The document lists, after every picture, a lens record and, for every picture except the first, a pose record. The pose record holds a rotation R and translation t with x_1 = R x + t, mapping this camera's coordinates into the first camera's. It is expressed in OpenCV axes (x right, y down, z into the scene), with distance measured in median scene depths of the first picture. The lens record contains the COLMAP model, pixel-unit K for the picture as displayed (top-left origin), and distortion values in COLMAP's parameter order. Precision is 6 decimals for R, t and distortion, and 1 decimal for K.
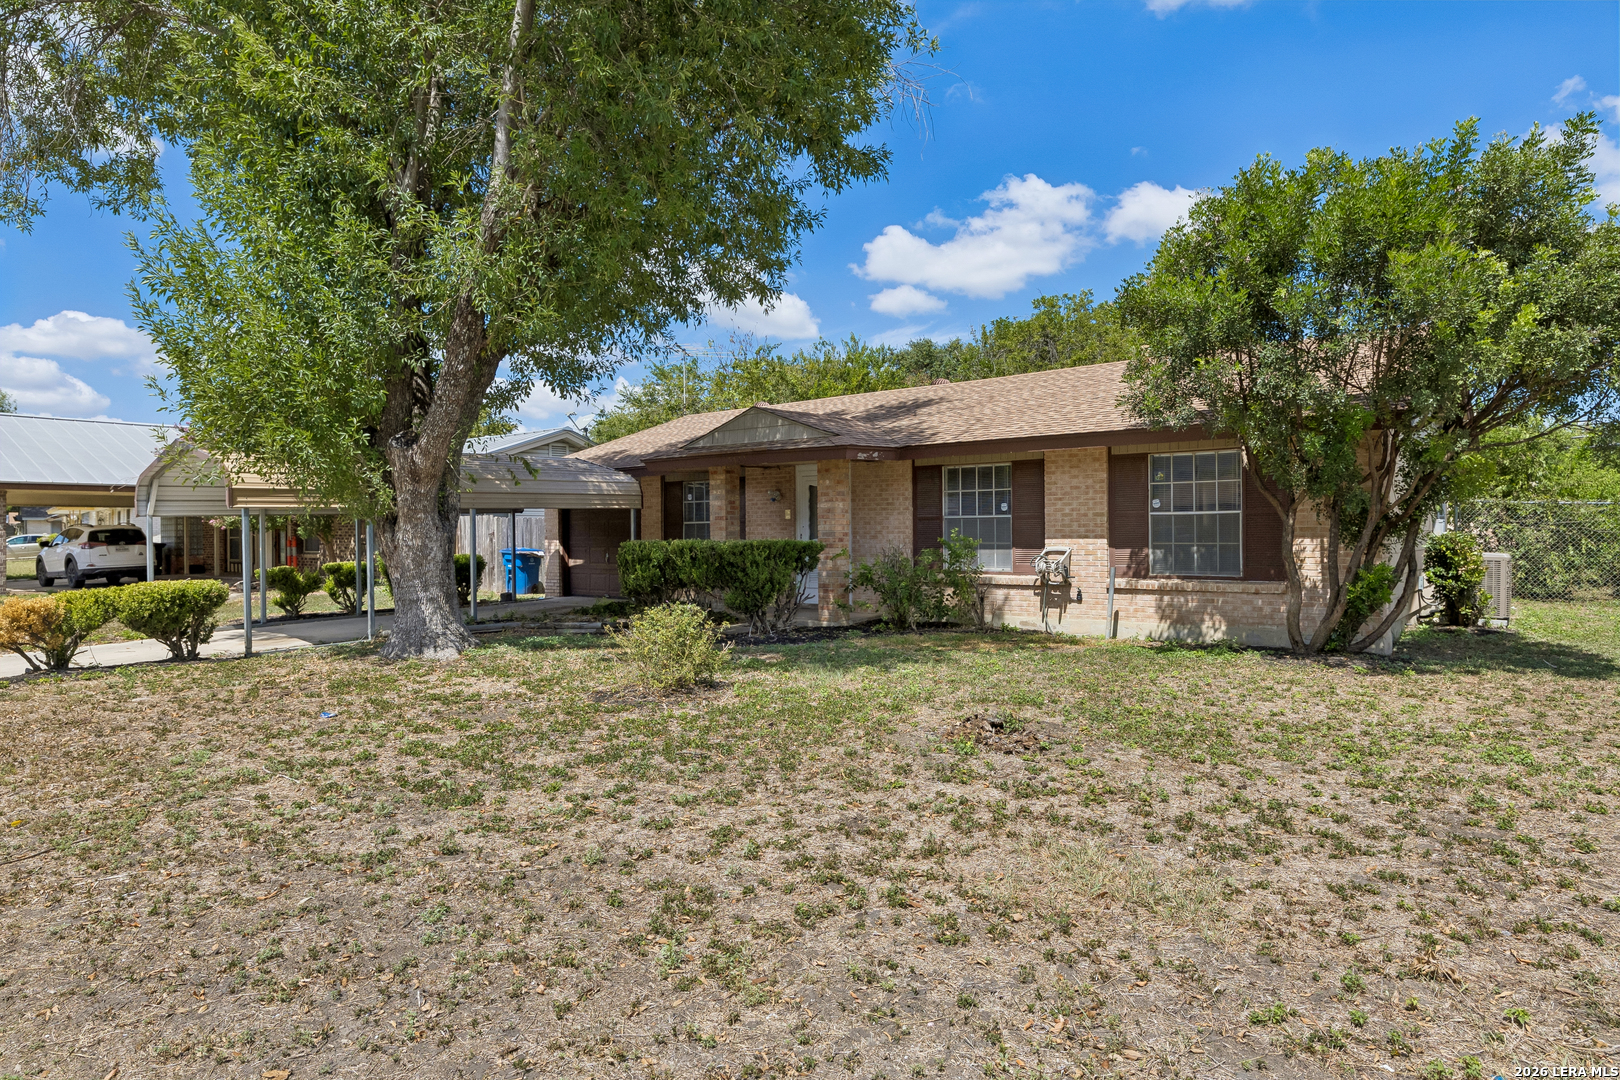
lens RADIAL K [[965.5, 0, 810.0], [0, 965.5, 540.0], [0, 0, 1]] dist [0.003789, -0.000807]
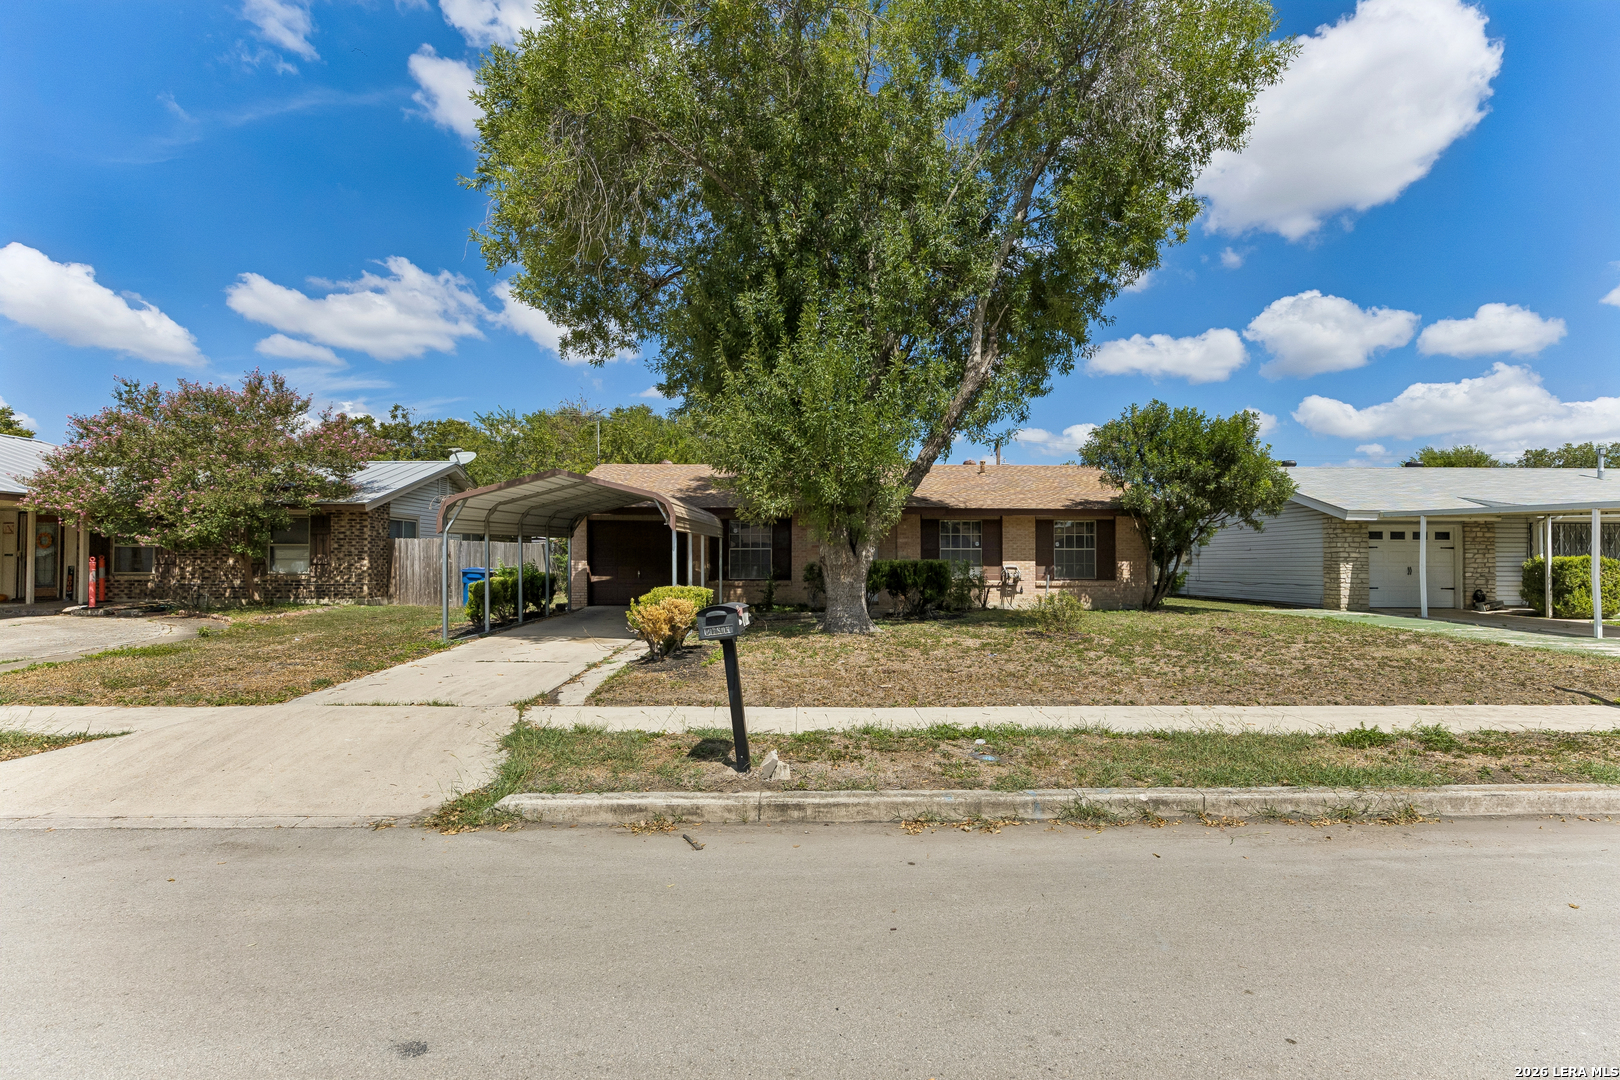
lens RADIAL K [[752.7, 0, 818.3], [0, 752.7, 544.8], [0, 0, 1]] dist [0.001968, 0.000186]
pose [[0.751795, 0.023304, 0.658985, -1.066162], [-0.002135, 0.999456, -0.032908, 0.017434], [-0.659394, 0.023333, 0.751435, 0.117894]]
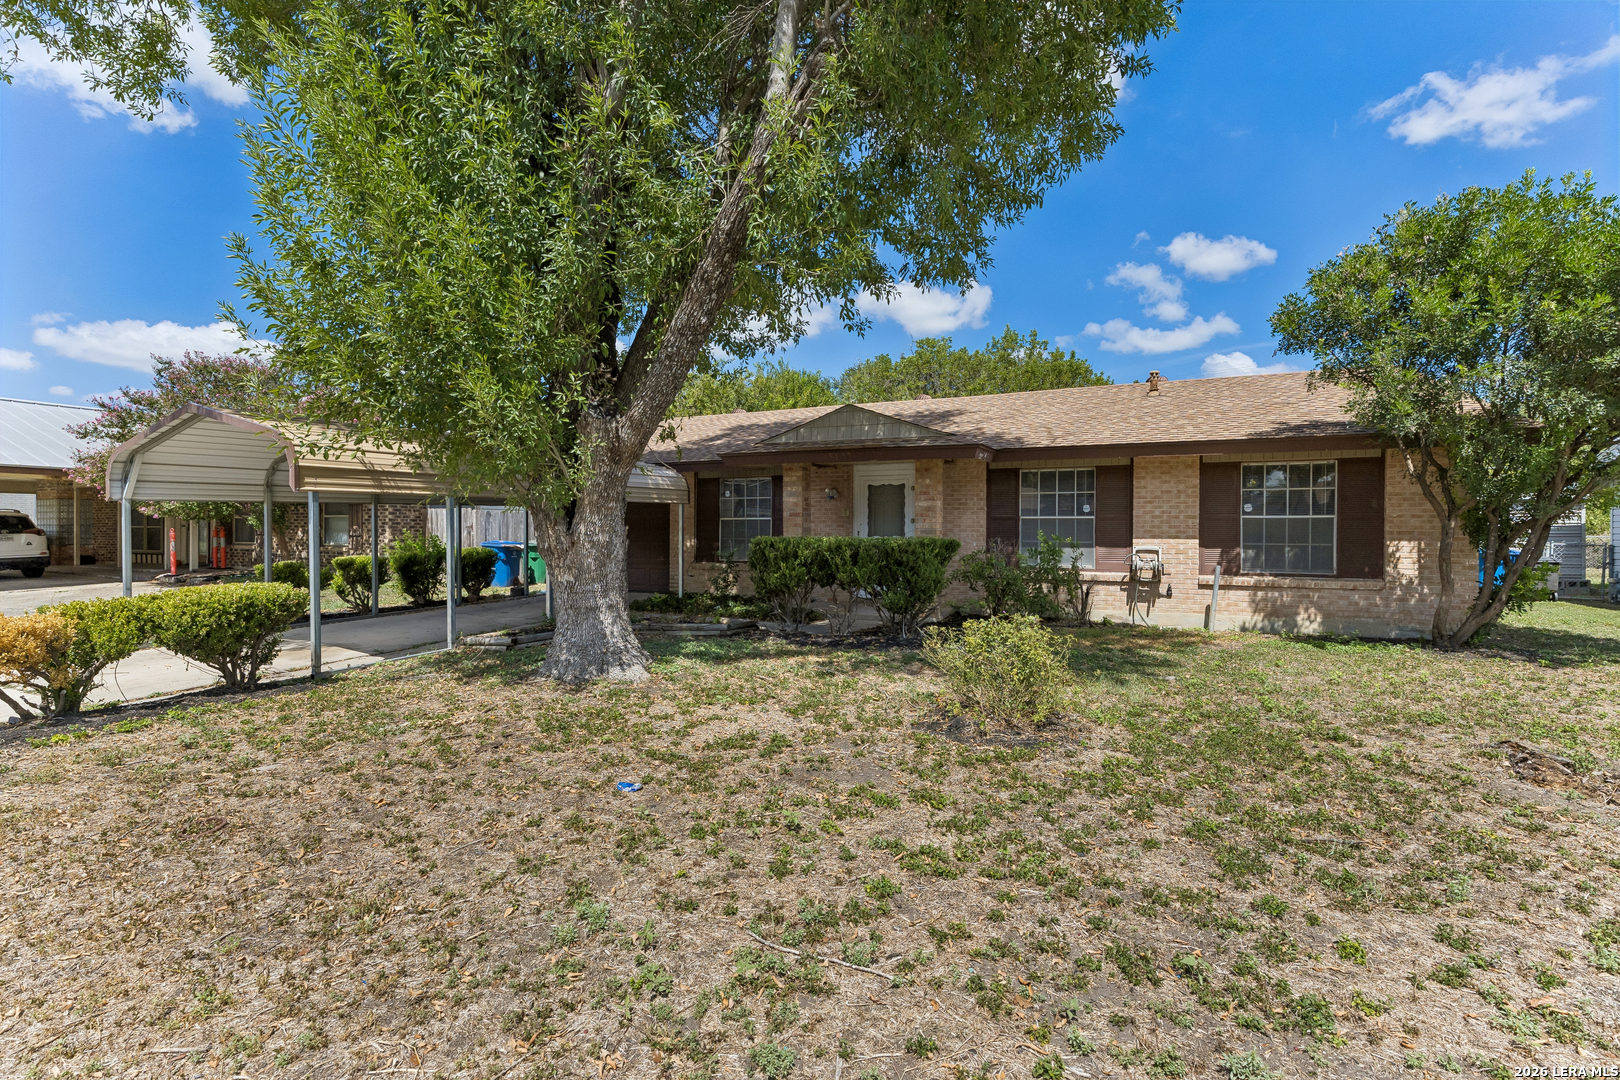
lens RADIAL K [[742.8, 0, 810.0], [0, 742.8, 540.0], [0, 0, 1]] dist [-0.000403, -0.000737]
pose [[0.968110, 0.008243, 0.250391, -0.330355], [-0.009855, 0.999938, 0.005185, -0.000315], [-0.250333, -0.007488, 0.968131, 0.294244]]
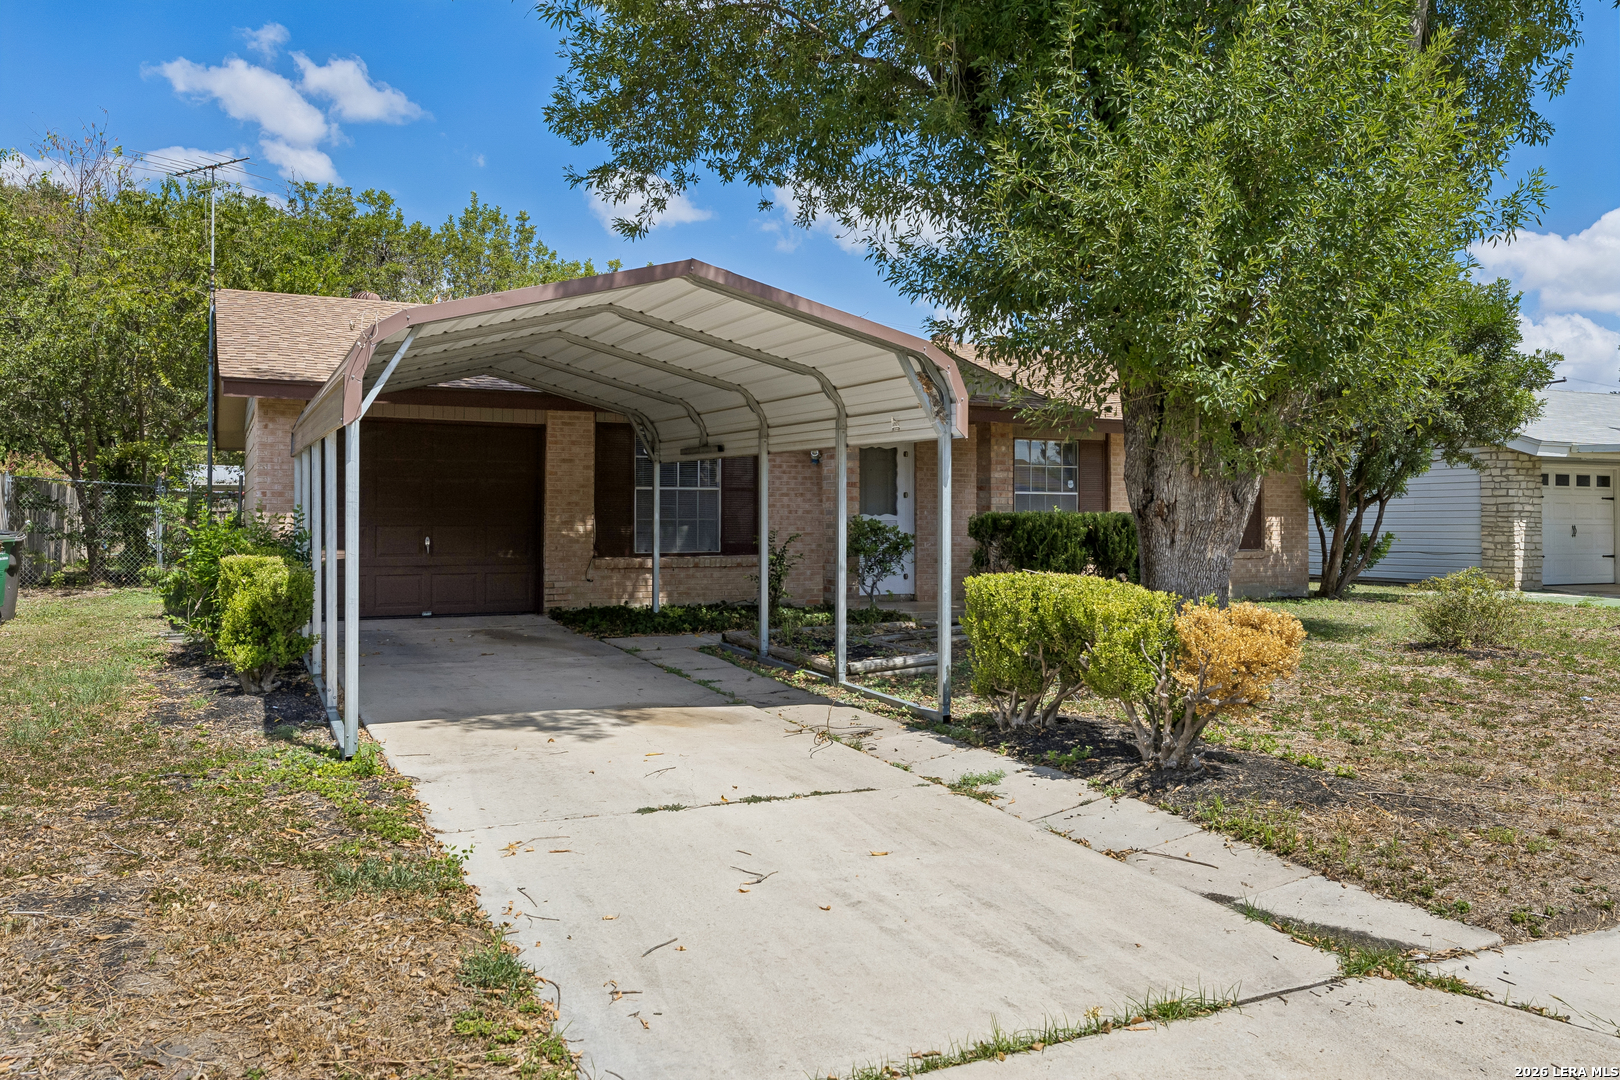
lens RADIAL K [[1245.4, 0, 810.0], [0, 1245.4, 540.0], [0, 0, 1]] dist [-0.005887, -0.001994]
pose [[0.414507, -0.006163, 0.910025, -1.190047], [0.001609, 0.999980, 0.006039, 0.017255], [-0.910045, -0.001039, 0.414509, 0.763265]]
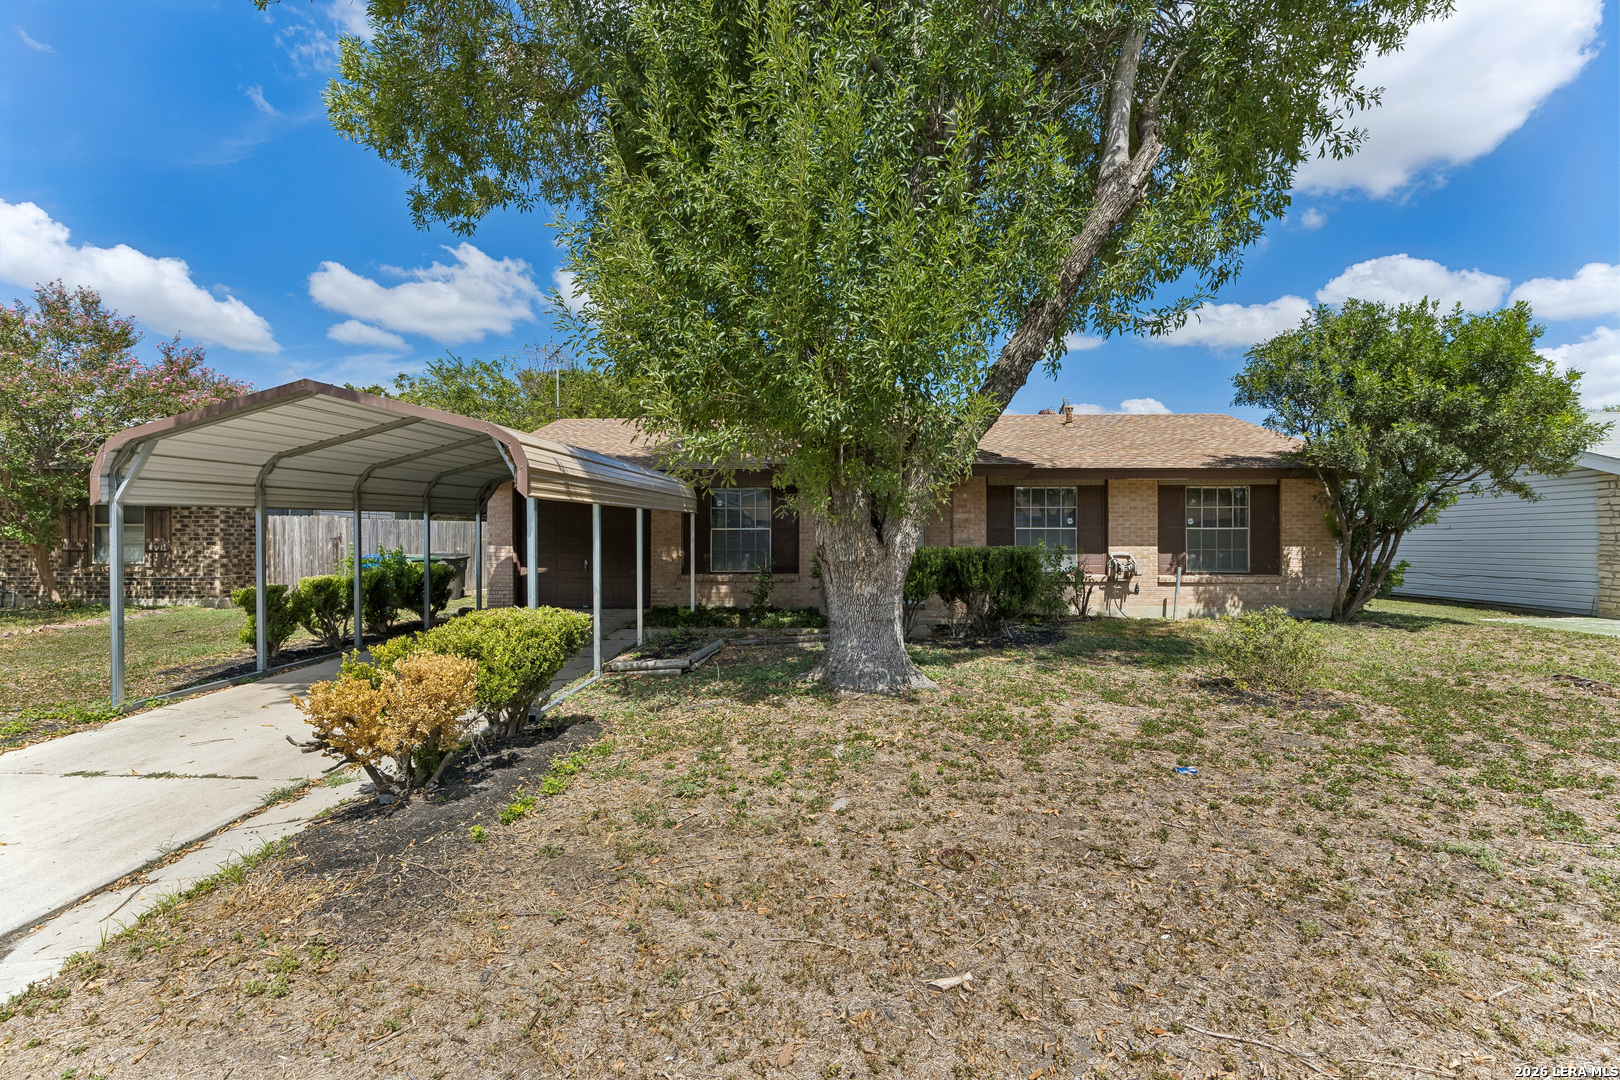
lens RADIAL K [[742.8, 0, 810.0], [0, 742.8, 540.0], [0, 0, 1]] dist [-0.000403, -0.000737]
pose [[0.796936, 0.007103, 0.604022, -0.718226], [-0.001934, 0.999956, -0.009207, 0.000487], [-0.604061, 0.006169, 0.796914, 0.459080]]
